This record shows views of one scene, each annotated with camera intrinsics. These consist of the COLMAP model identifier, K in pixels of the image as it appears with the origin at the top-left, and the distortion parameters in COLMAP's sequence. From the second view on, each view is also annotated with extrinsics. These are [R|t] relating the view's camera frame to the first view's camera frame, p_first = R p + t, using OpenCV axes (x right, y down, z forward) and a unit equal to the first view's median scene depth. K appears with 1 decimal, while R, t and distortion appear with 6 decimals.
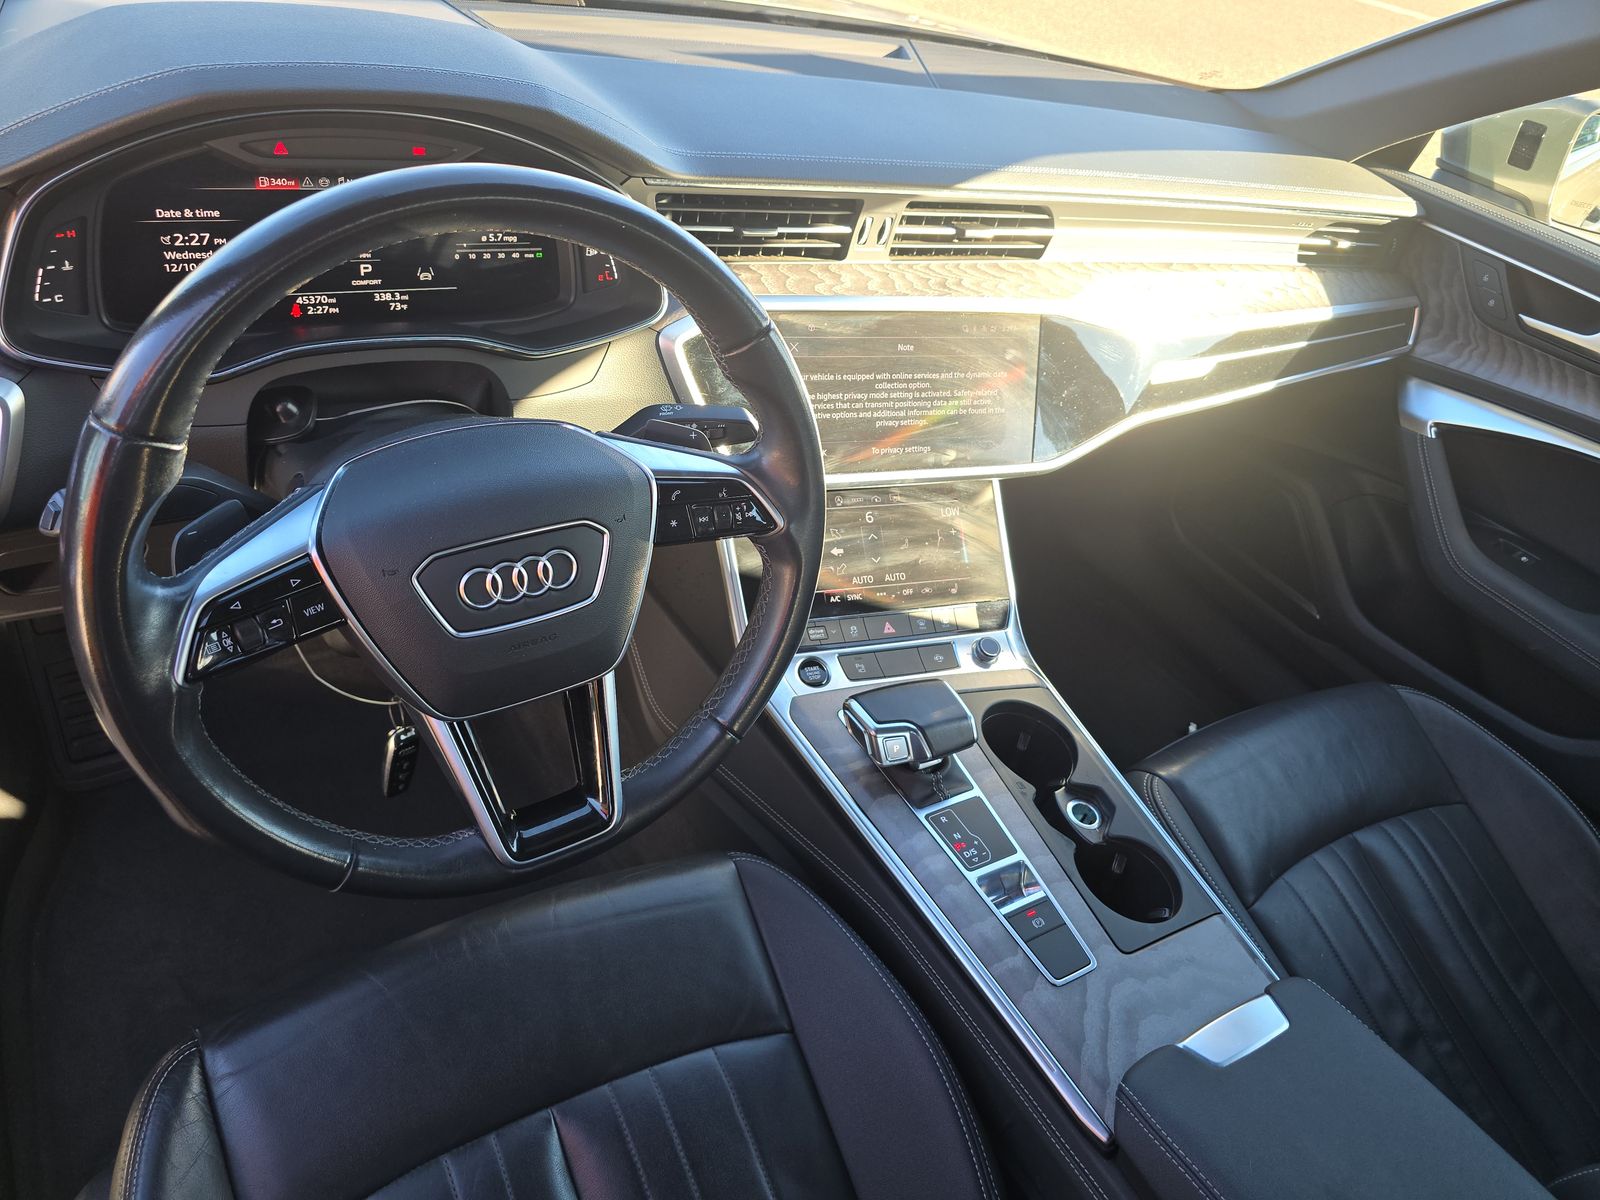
lens RADIAL K [[1069.8, 0, 795.1], [0, 1069.8, 583.7], [0, 0, 1]] dist [0.037768, -0.041317]
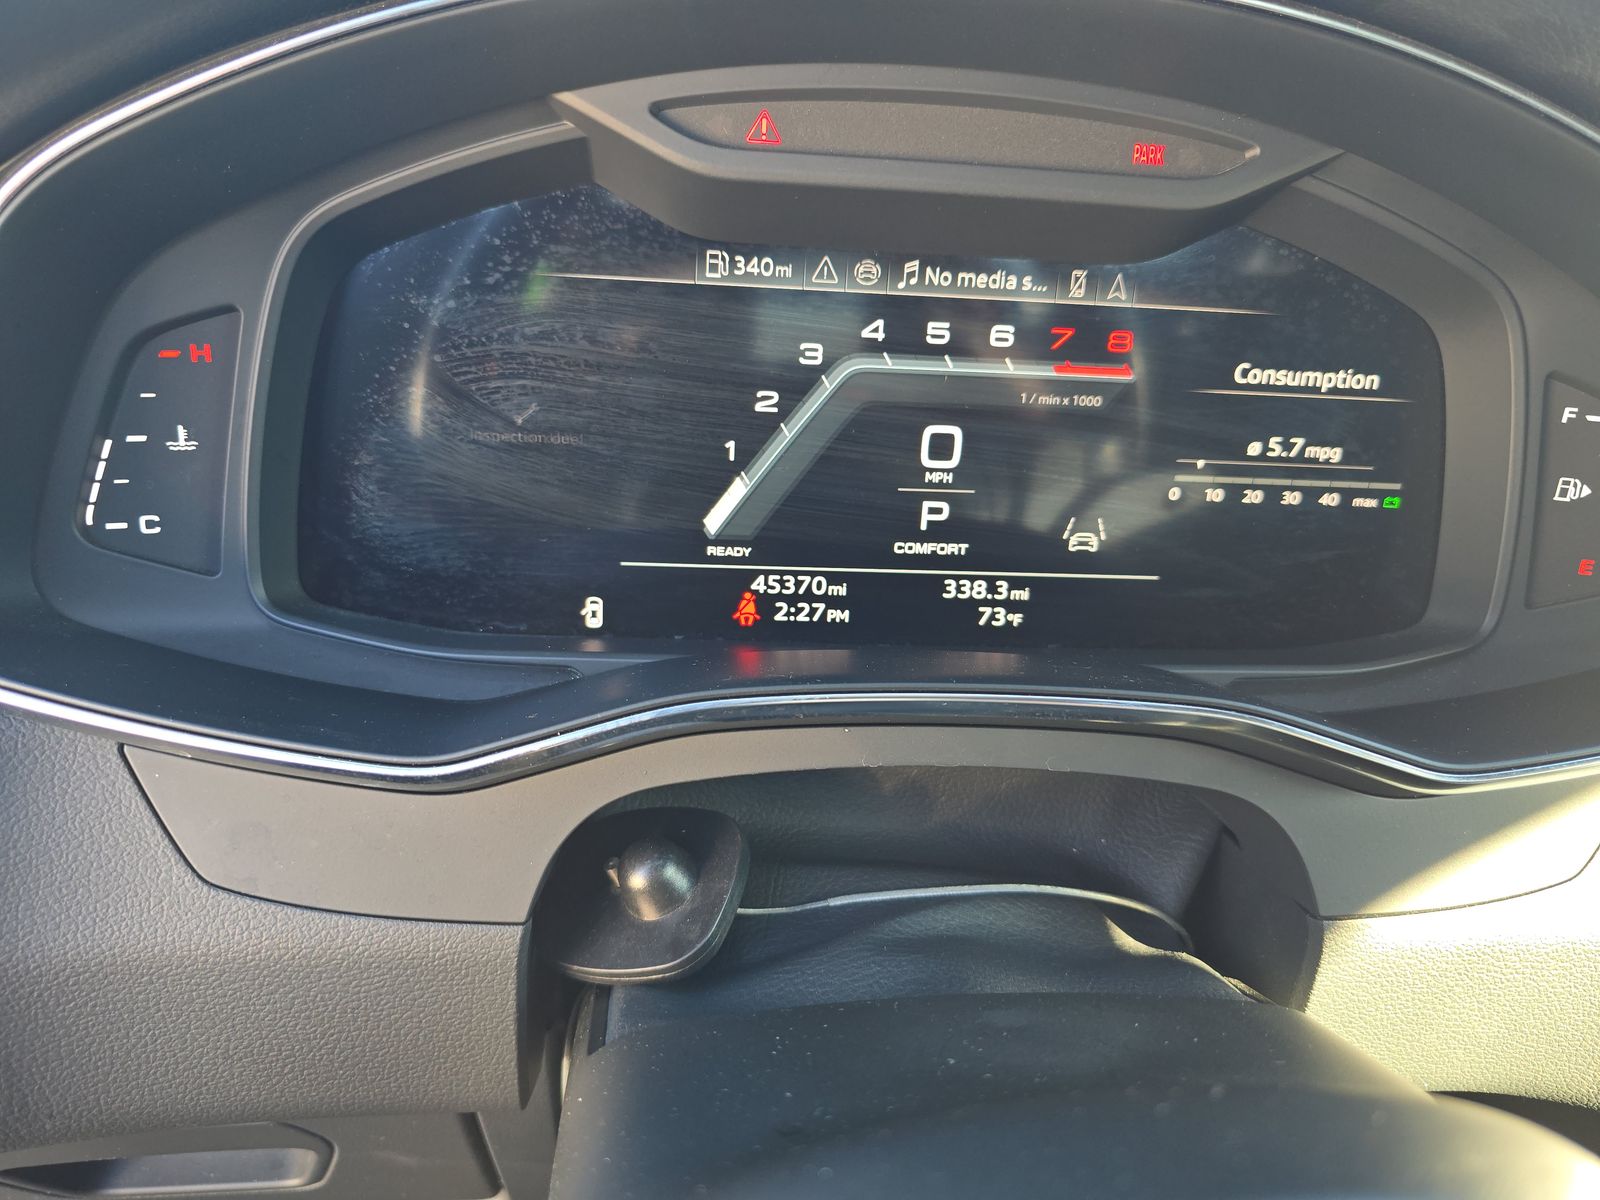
lens RADIAL K [[1069.8, 0, 795.1], [0, 1069.8, 583.7], [0, 0, 1]] dist [0.037768, -0.041317]
pose [[0.896165, 0.020231, -0.443259, -0.274080], [-0.173790, 0.935154, -0.308682, -0.145111], [0.408270, 0.353664, 0.841568, 0.669881]]
